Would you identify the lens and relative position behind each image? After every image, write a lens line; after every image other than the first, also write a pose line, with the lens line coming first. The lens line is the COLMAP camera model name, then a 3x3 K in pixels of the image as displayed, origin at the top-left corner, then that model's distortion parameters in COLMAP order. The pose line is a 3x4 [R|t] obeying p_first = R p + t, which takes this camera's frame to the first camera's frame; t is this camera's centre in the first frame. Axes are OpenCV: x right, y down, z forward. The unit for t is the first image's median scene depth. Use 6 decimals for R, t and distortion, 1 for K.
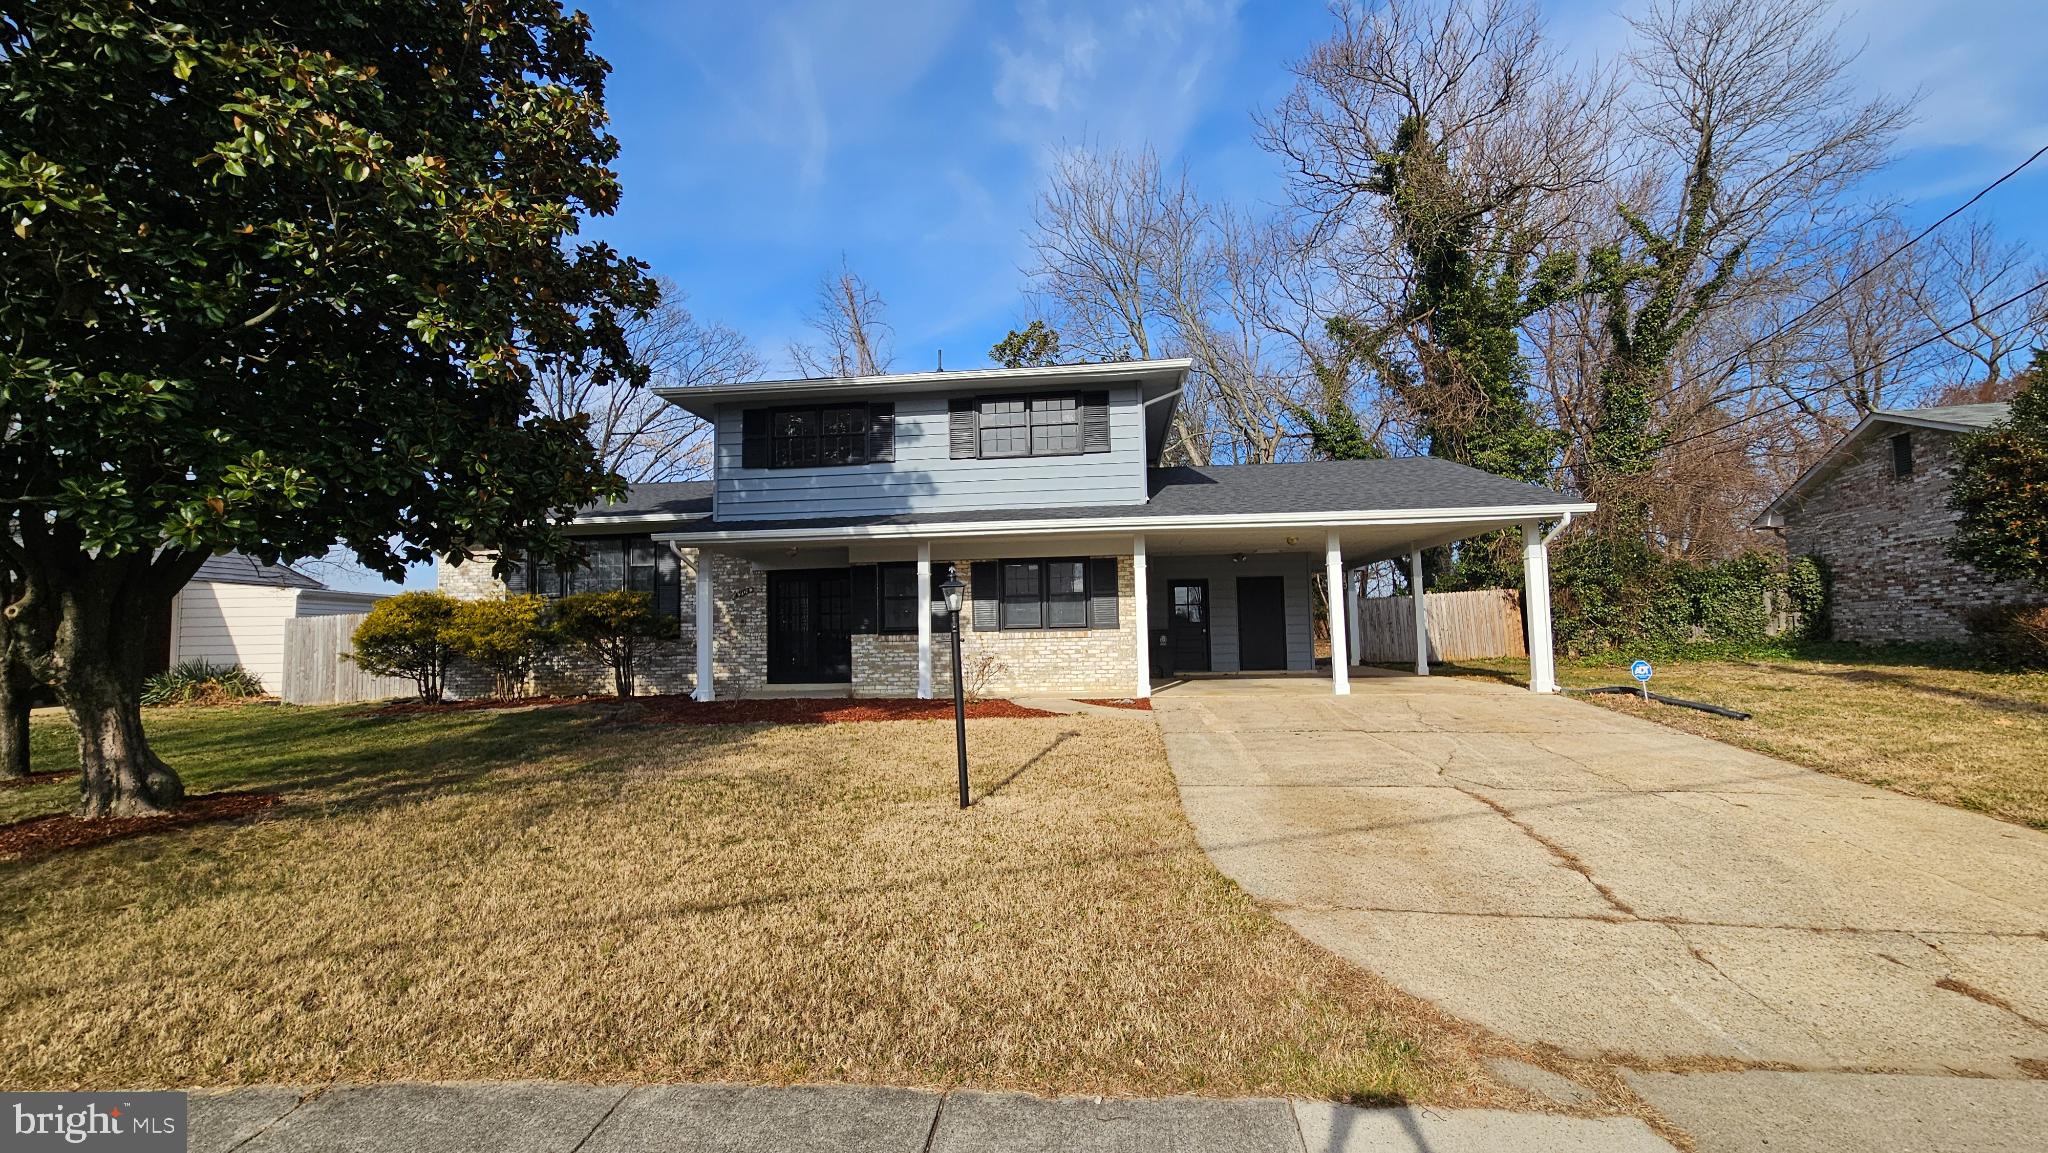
lens RADIAL K [[840.9, 0, 1020.3], [0, 840.9, 578.4], [0, 0, 1]] dist [0.000008, 0.000264]
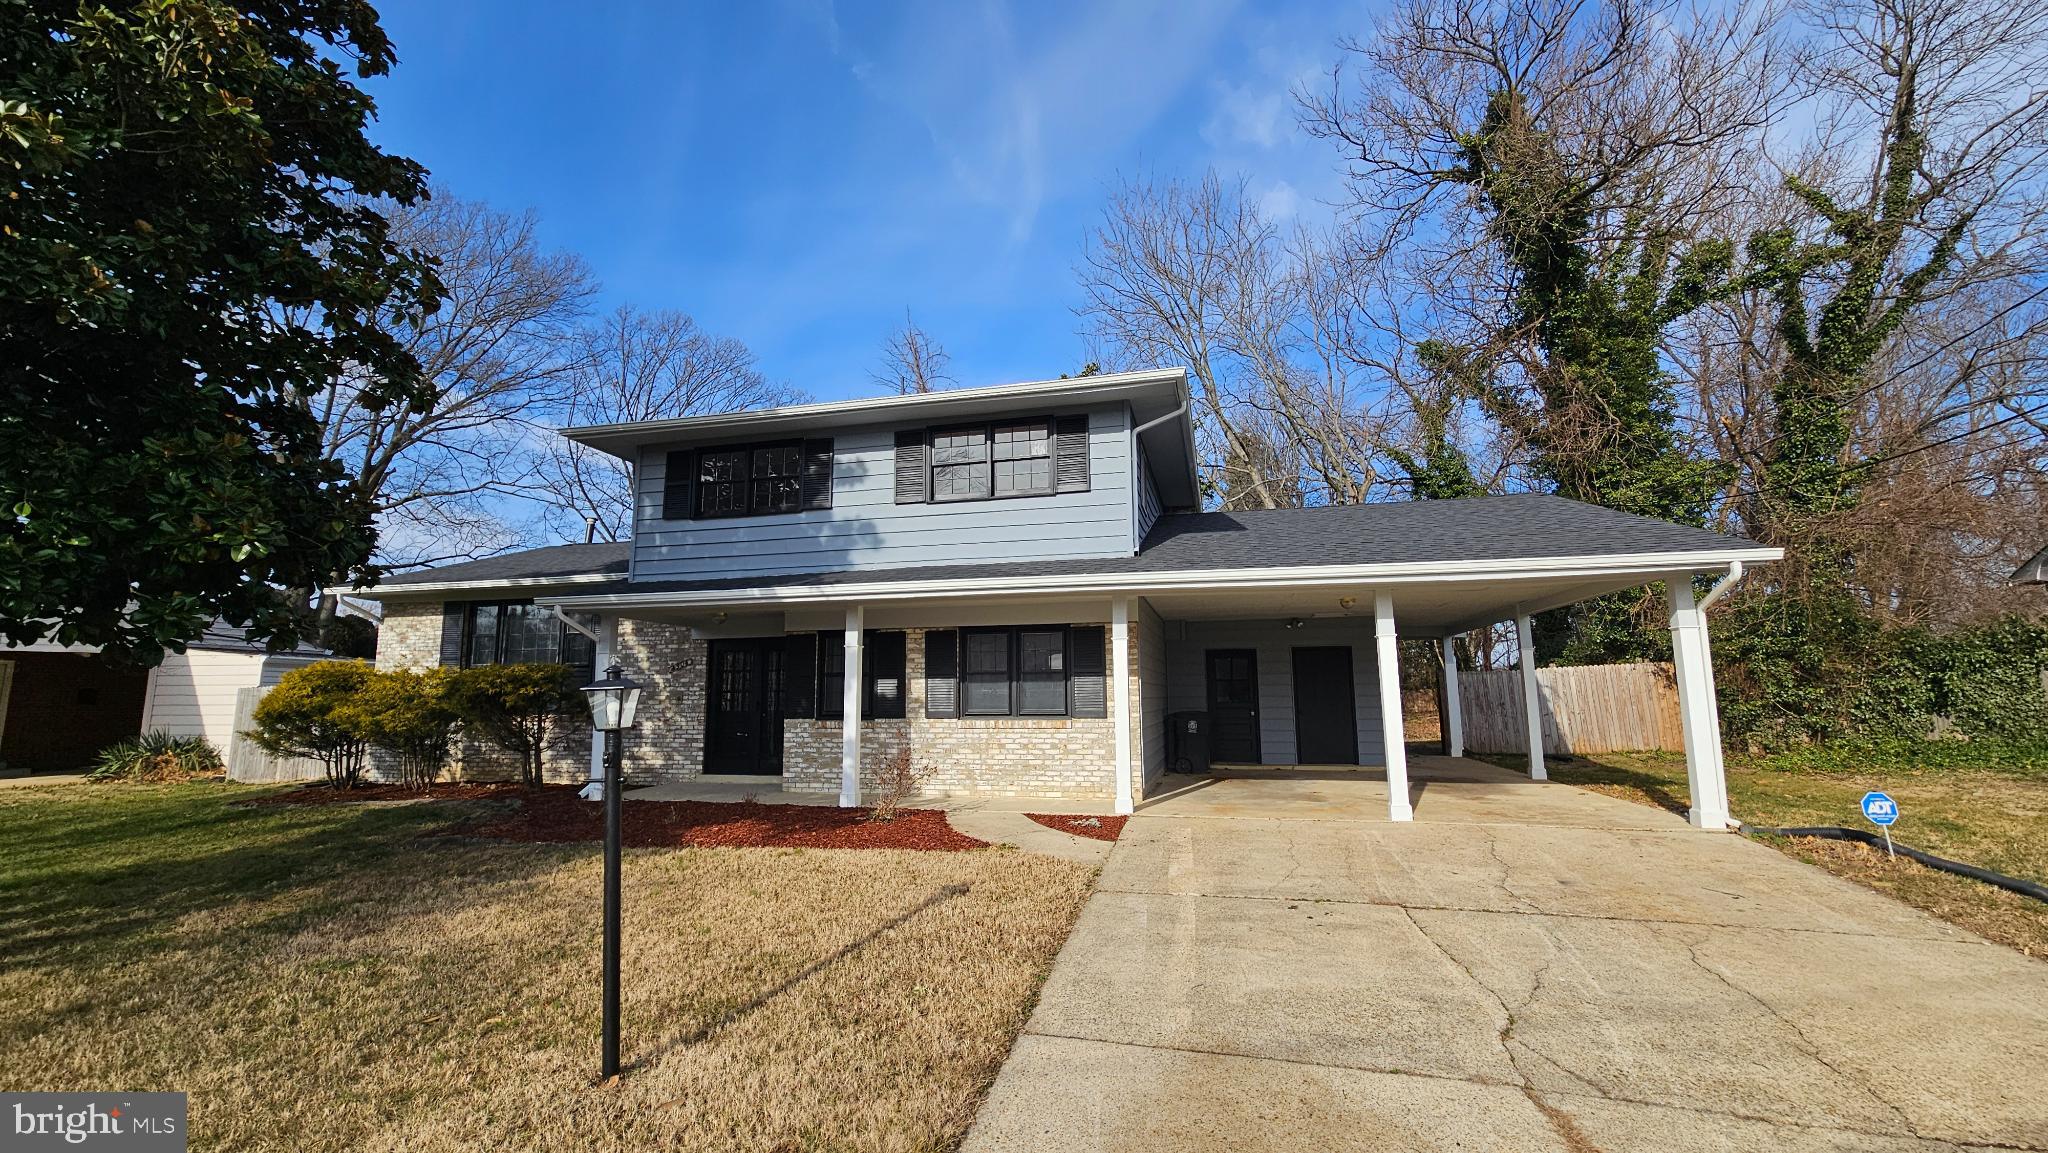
lens RADIAL K [[840.9, 0, 1020.3], [0, 840.9, 578.4], [0, 0, 1]] dist [0.000008, 0.000264]
pose [[0.991425, -0.006456, -0.130514, 0.134256], [-0.002755, 0.997524, -0.070272, -0.012760], [0.130644, 0.070029, 0.988953, 0.205523]]
